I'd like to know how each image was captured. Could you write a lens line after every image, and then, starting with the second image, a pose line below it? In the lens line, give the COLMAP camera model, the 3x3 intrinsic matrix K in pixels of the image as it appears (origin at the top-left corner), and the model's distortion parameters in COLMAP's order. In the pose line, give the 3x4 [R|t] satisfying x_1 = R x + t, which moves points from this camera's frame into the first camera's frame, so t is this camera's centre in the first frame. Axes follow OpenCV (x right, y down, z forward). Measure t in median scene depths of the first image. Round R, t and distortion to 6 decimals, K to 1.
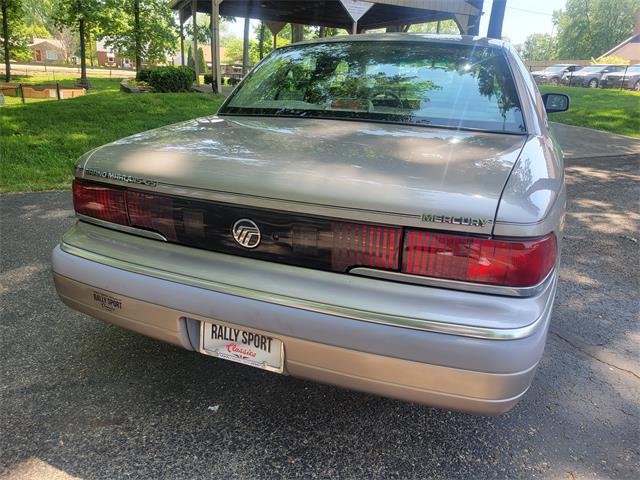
lens RADIAL K [[491.7, 0, 323.5], [0, 491.7, 238.5], [0, 0, 1]] dist [0.062285, -0.049109]
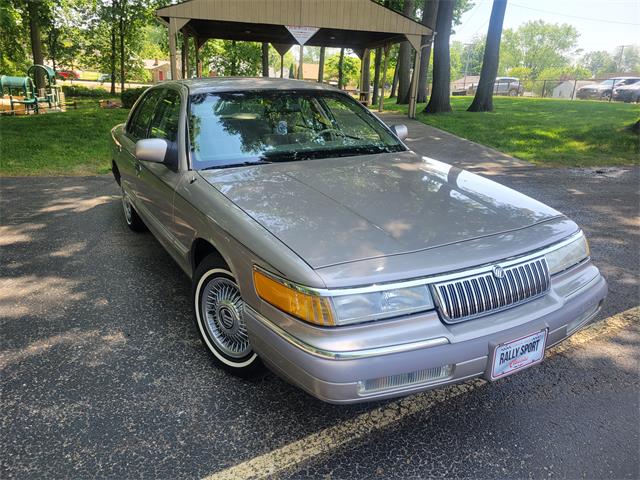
lens RADIAL K [[491.7, 0, 321.2], [0, 491.7, 241.9], [0, 0, 1]] dist [0.062285, -0.049109]
pose [[0.971865, 0.061421, -0.227391, 0.097180], [-0.066154, 0.997722, -0.013241, 0.003438], [0.226060, 0.027911, 0.973713, -0.014193]]
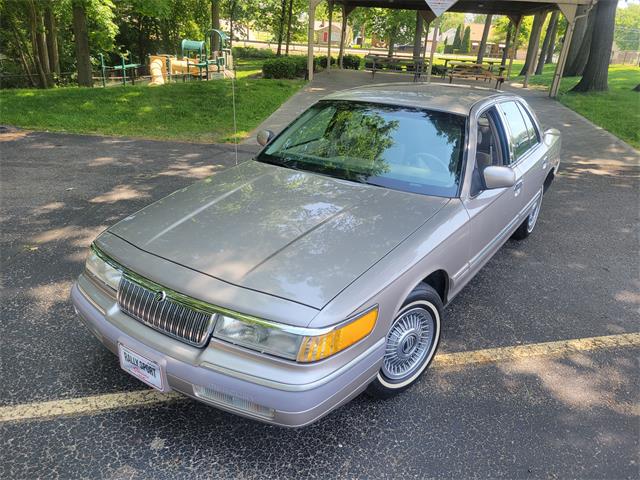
lens RADIAL K [[491.7, 0, 317.8], [0, 491.7, 242.6], [0, 0, 1]] dist [0.062285, -0.049109]
pose [[0.847937, 0.201336, -0.490374, 0.119132], [-0.177595, 0.979501, 0.095069, -0.003118], [0.499462, 0.006476, 0.866311, -0.016889]]
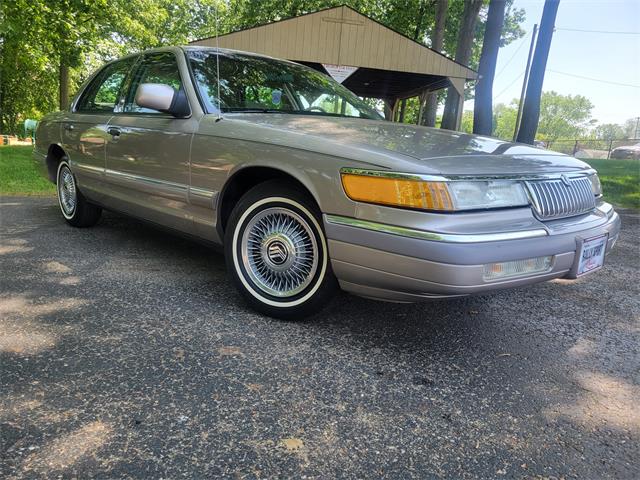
lens RADIAL K [[491.7, 0, 319.1], [0, 491.7, 239.6], [0, 0, 1]] dist [0.062285, -0.049109]
pose [[0.964139, 0.066724, -0.256874, 0.079128], [-0.104224, 0.985314, -0.135253, 0.007597], [0.244077, 0.157175, 0.956934, 0.011614]]
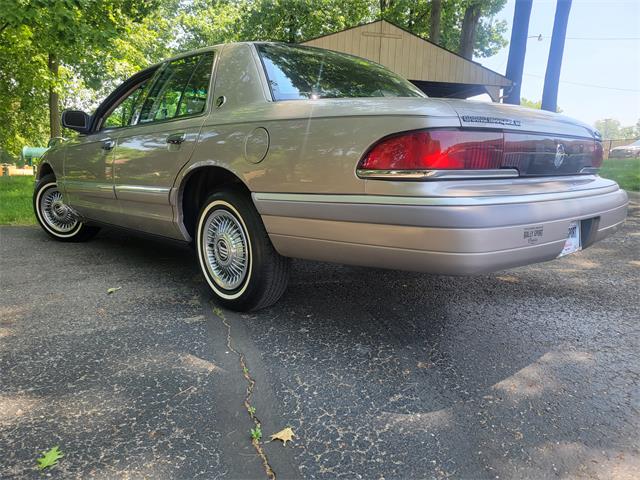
lens RADIAL K [[491.7, 0, 324.6], [0, 491.7, 232.1], [0, 0, 1]] dist [0.062285, -0.049109]
pose [[0.979285, 0.002558, -0.202472, 0.041228], [-0.039750, 0.982893, -0.179837, 0.008976], [0.198548, 0.184160, 0.962634, 0.006590]]
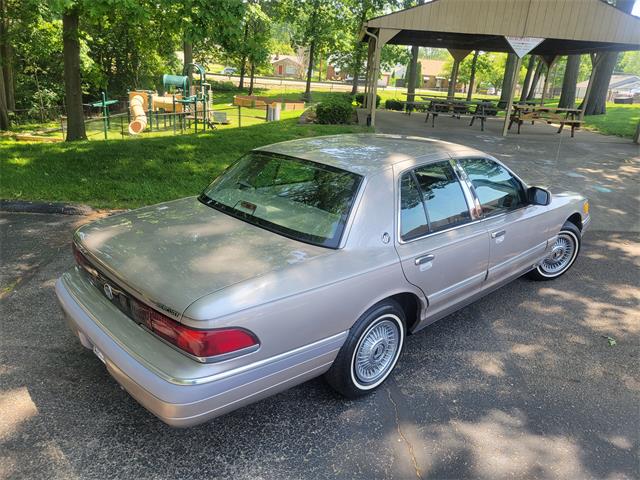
lens RADIAL K [[491.7, 0, 320.3], [0, 491.7, 243.4], [0, 0, 1]] dist [0.062285, -0.049109]
pose [[0.908451, 0.145348, -0.391907, 0.036157], [-0.148510, 0.988657, 0.022416, -0.010018], [0.390720, 0.037839, 0.919732, -0.010570]]
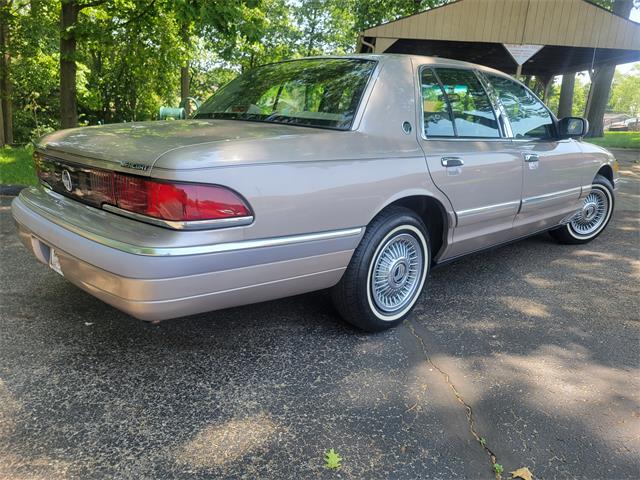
lens RADIAL K [[491.7, 0, 311.4], [0, 491.7, 245.6], [0, 0, 1]] dist [0.062285, -0.049109]
pose [[0.906080, 0.104179, -0.410081, 0.032825], [-0.139236, 0.988647, -0.056482, 0.004767], [0.399541, 0.108275, 0.910299, -0.000328]]
